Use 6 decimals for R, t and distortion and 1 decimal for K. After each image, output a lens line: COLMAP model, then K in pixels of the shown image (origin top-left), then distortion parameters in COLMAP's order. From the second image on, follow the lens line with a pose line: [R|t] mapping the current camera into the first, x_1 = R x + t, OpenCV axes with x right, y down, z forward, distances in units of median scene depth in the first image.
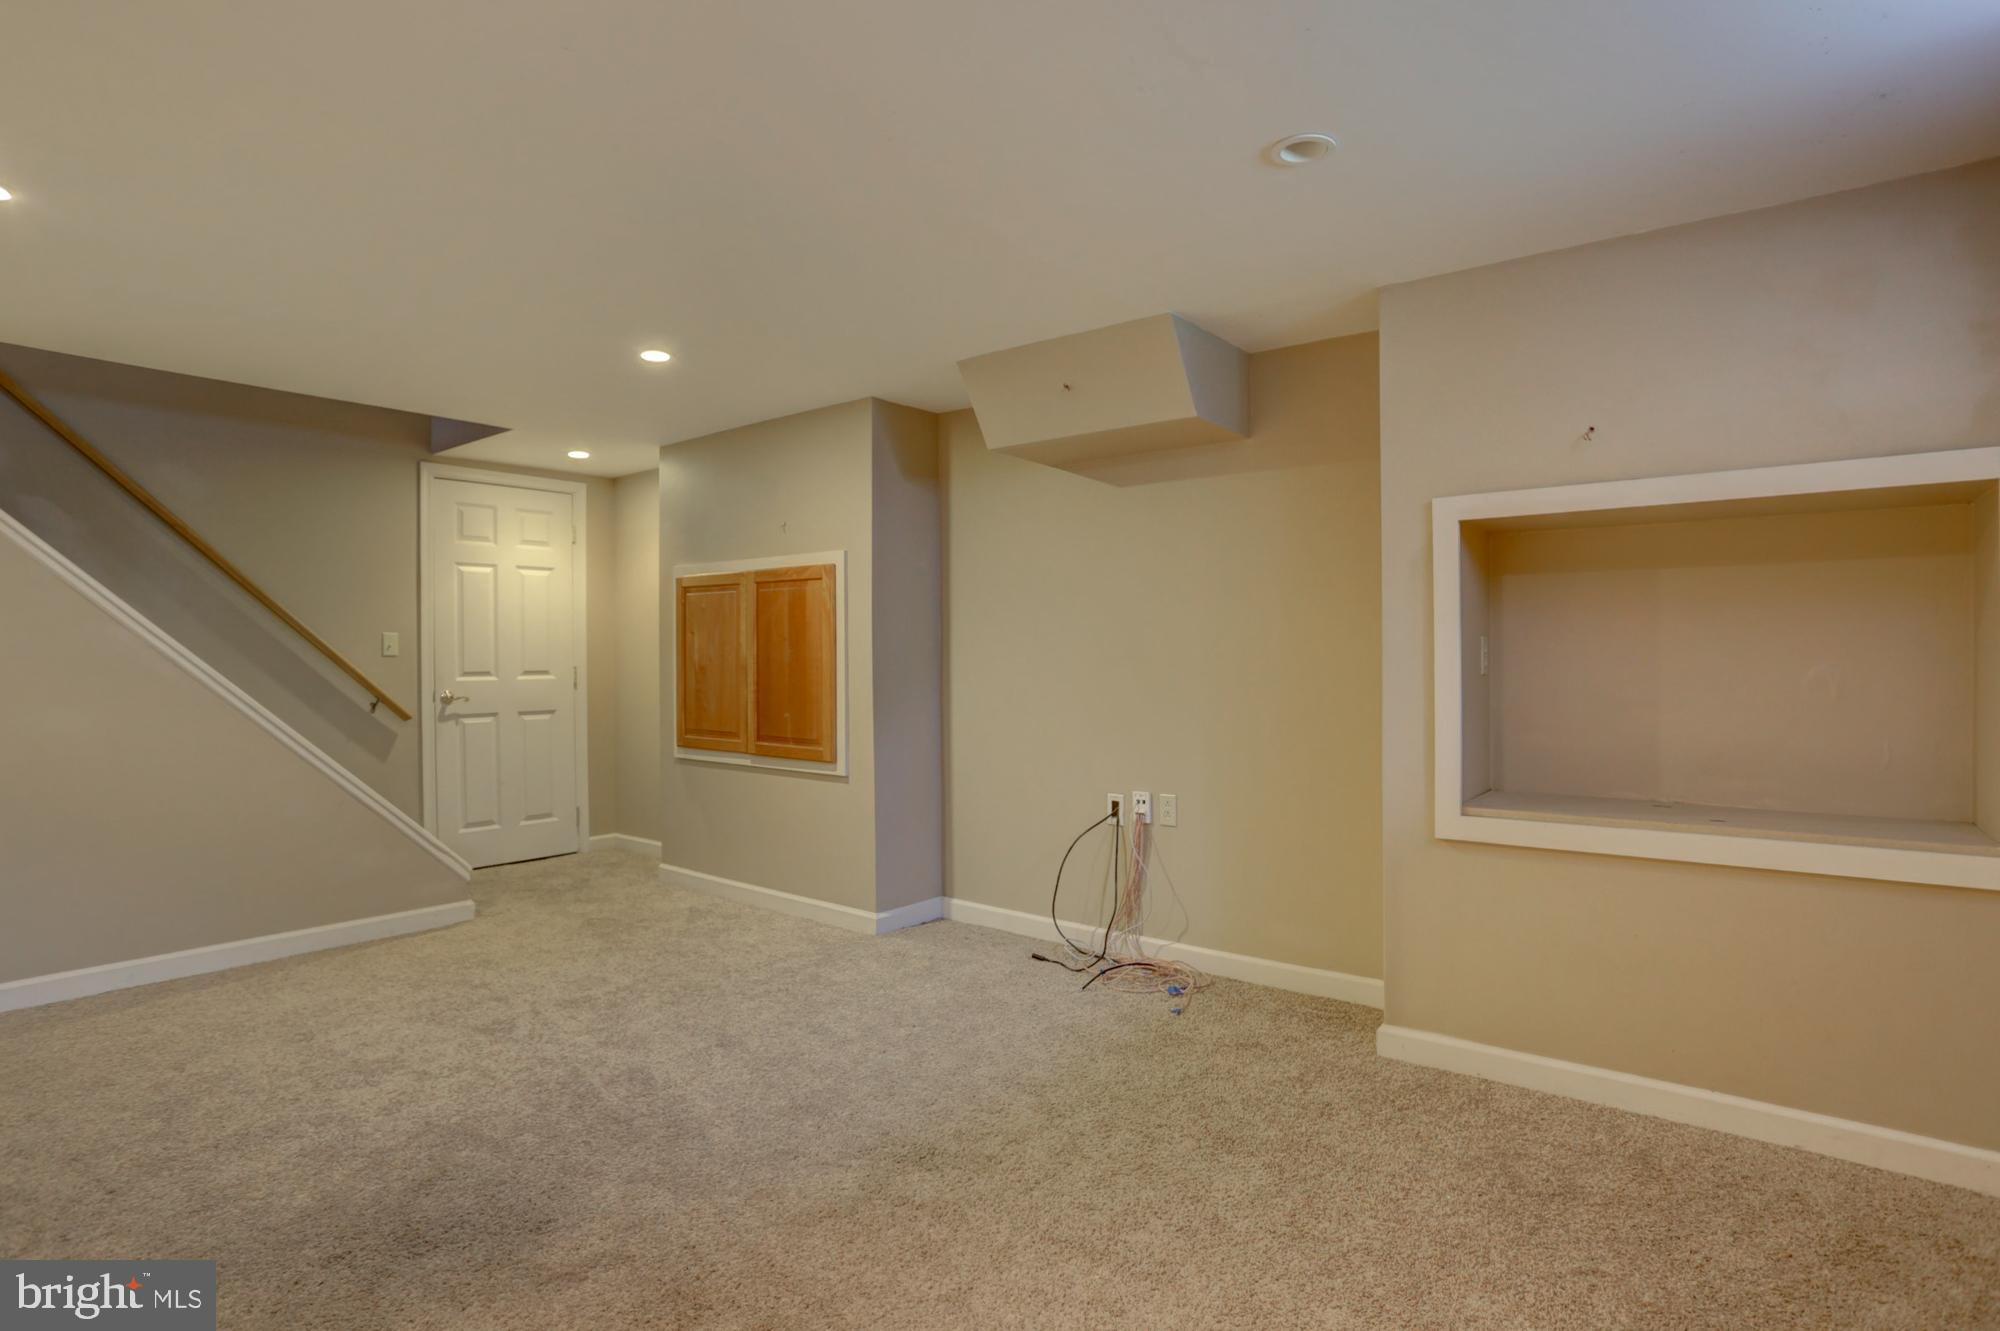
lens RADIAL K [[995.4, 0, 996.5], [0, 995.4, 650.8], [0, 0, 1]] dist [-0.065535, 0.025918]
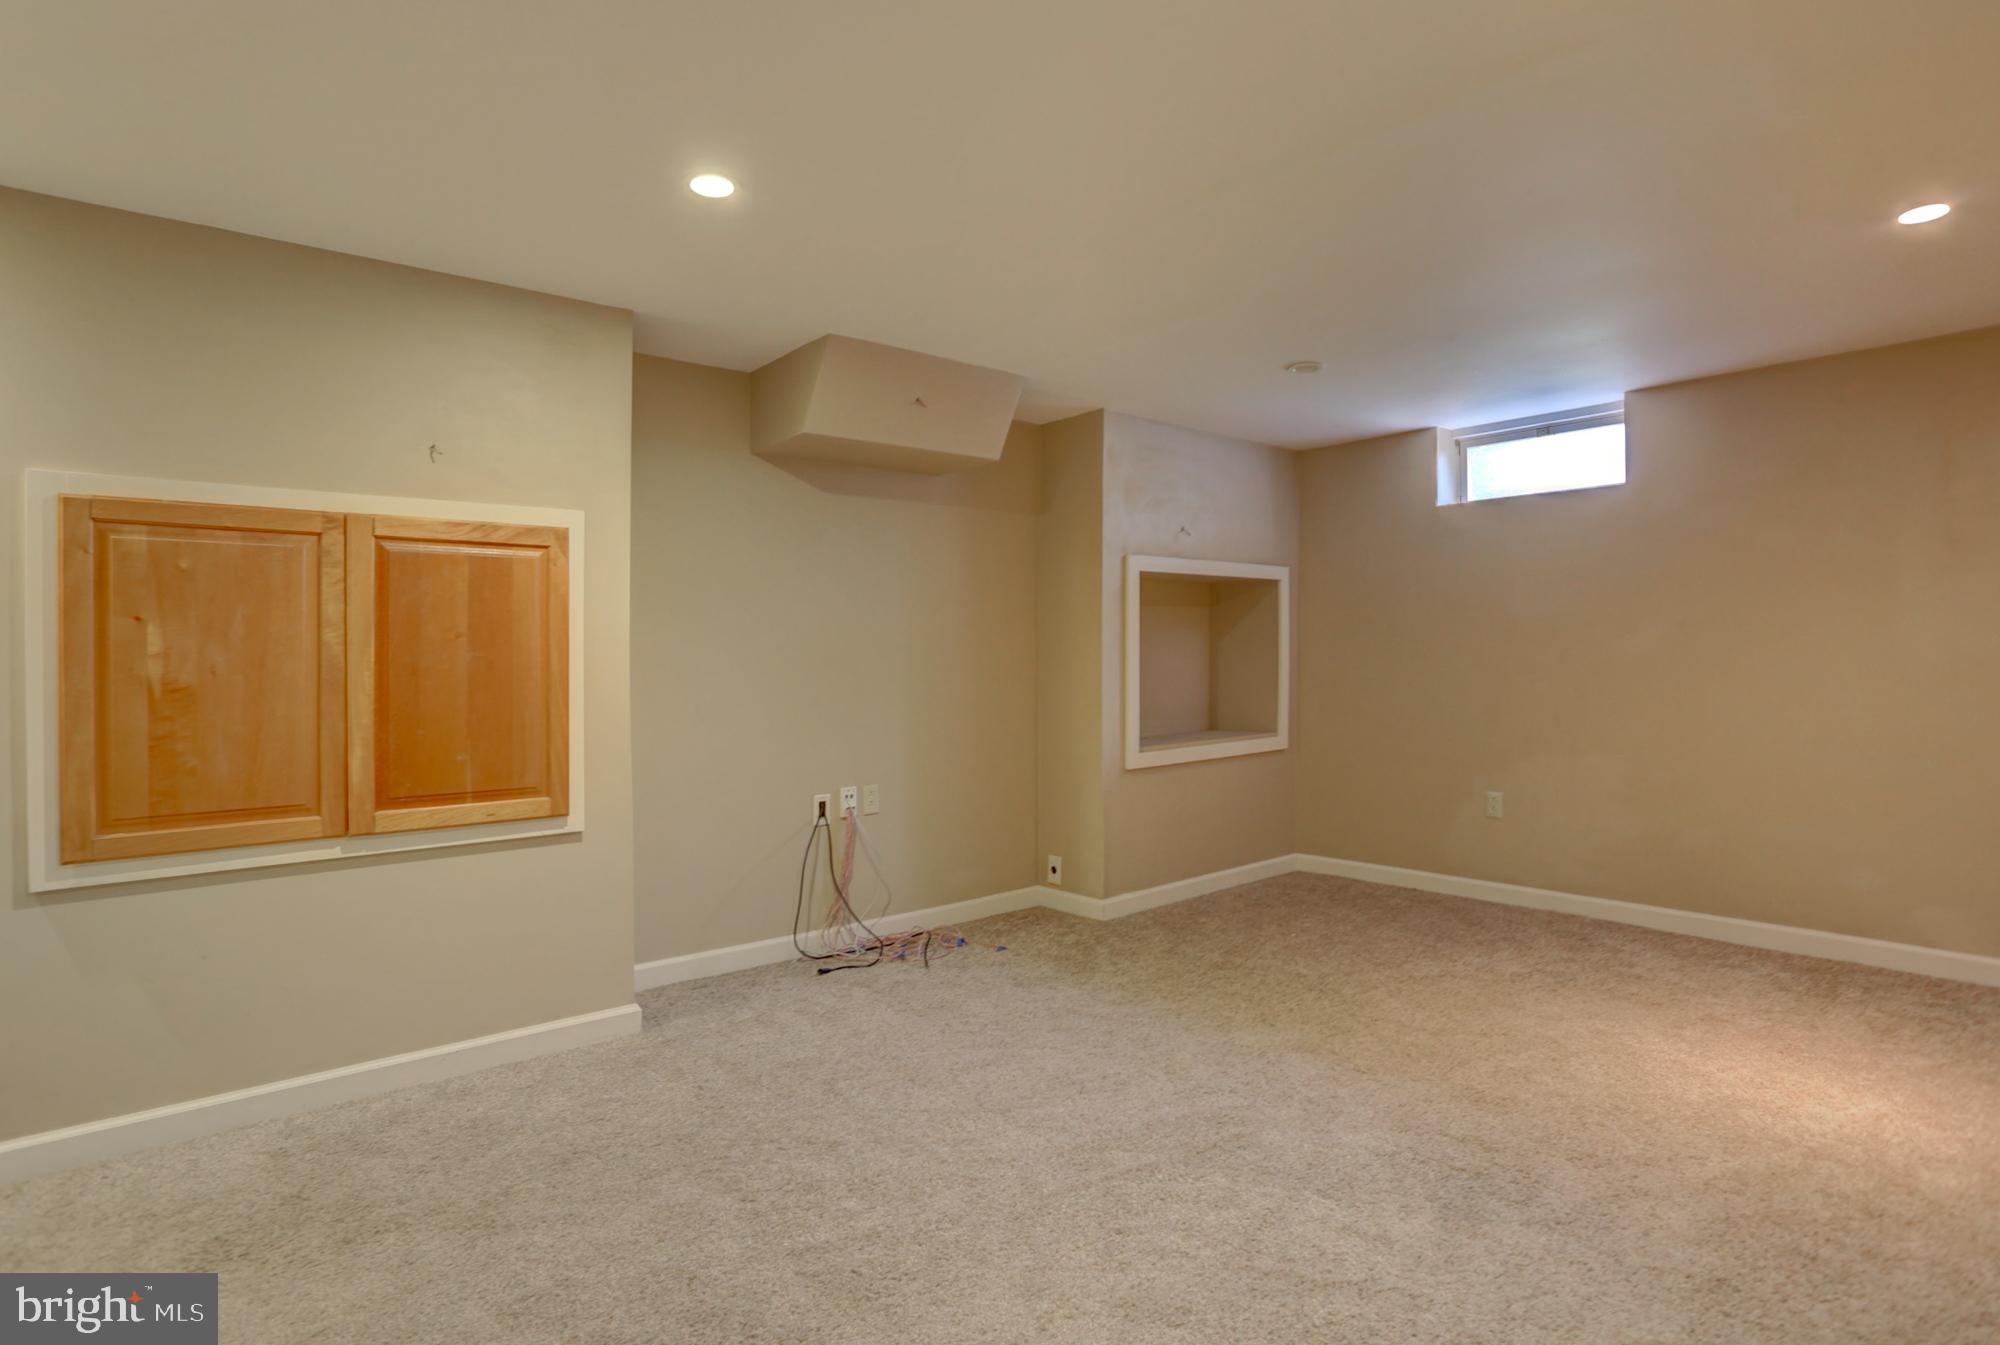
lens RADIAL K [[995.4, 0, 995.5], [0, 995.4, 667.4], [0, 0, 1]] dist [-0.065535, 0.025918]
pose [[0.225666, -0.014687, 0.974094, -0.826011], [0.006410, 0.999887, 0.013591, 0.002062], [-0.974184, 0.003177, 0.225734, 0.600489]]
